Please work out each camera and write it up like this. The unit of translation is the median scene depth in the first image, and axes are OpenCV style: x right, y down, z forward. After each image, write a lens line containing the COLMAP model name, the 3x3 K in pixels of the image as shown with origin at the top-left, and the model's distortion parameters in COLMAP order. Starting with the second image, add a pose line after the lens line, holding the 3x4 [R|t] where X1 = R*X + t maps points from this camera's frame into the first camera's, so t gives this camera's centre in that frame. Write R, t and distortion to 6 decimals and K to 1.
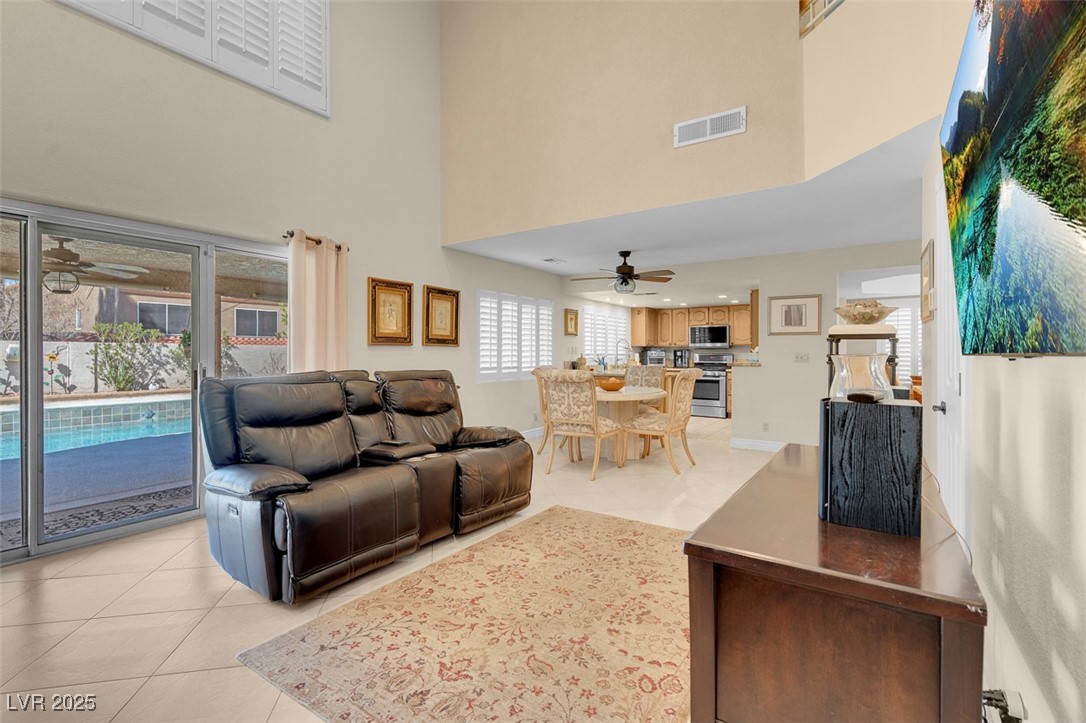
lens RADIAL K [[494.7, 0, 536.9], [0, 494.7, 351.0], [0, 0, 1]] dist [-0.004333, 0.000490]
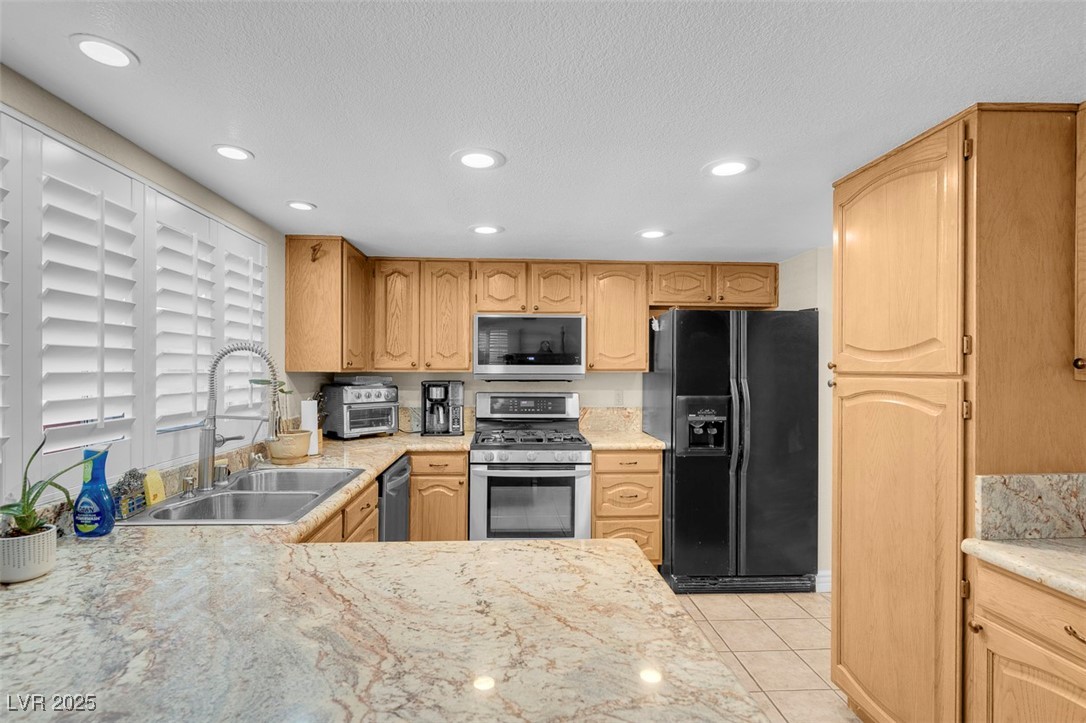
lens RADIAL K [[523.3, 0, 543.0], [0, 523.3, 361.5], [0, 0, 1]] dist [0.001431, 0.000135]
pose [[0.786054, 0.012742, 0.618026, 0.123056], [-0.007581, 0.999911, -0.010973, -0.013214], [-0.618111, 0.003940, 0.786081, 0.677405]]
